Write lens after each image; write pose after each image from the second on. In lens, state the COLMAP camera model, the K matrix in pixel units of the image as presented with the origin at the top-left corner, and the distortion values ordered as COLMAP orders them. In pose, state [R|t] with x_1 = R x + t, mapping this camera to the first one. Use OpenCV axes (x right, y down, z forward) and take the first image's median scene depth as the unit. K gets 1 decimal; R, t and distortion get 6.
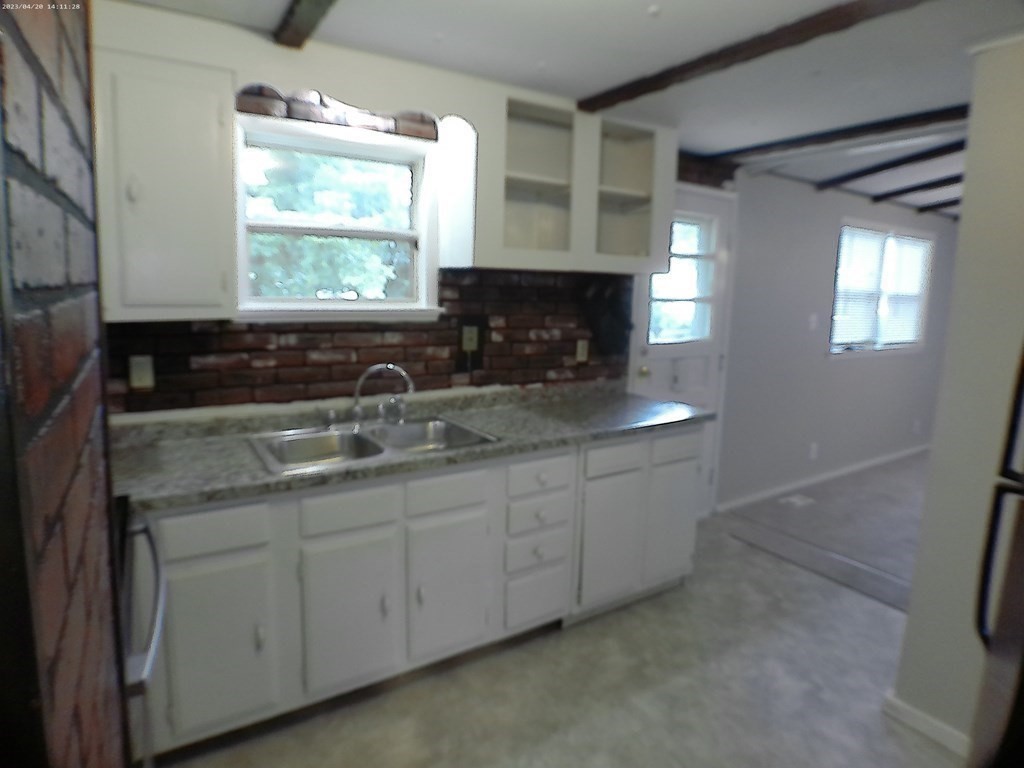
lens RADIAL K [[582.1, 0, 502.8], [0, 582.1, 361.9], [0, 0, 1]] dist [-0.036285, 0.002794]
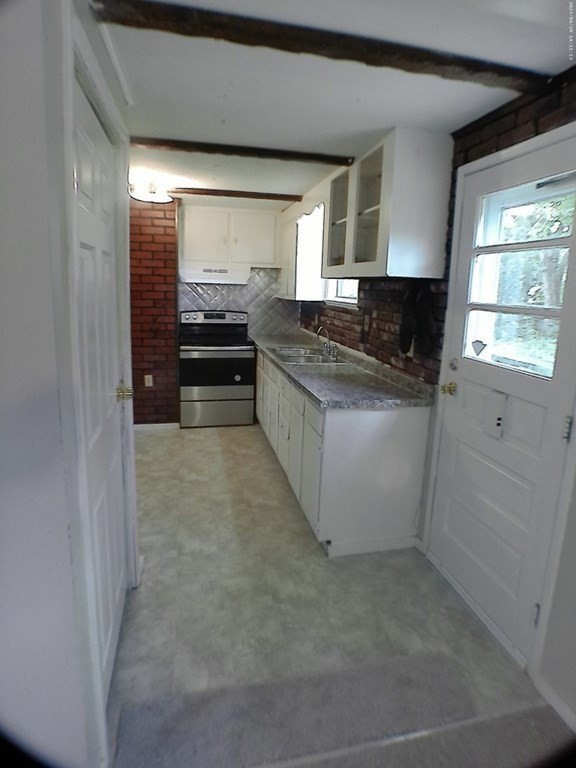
lens RADIAL K [[436.6, 0, 284.7], [0, 436.6, 364.7], [0, 0, 1]] dist [-0.036285, 0.002794]
pose [[-0.335995, 0.132657, -0.932475, 1.182891], [-0.168530, 0.965586, 0.198093, -0.132360], [0.926663, 0.223708, -0.302075, 1.214943]]
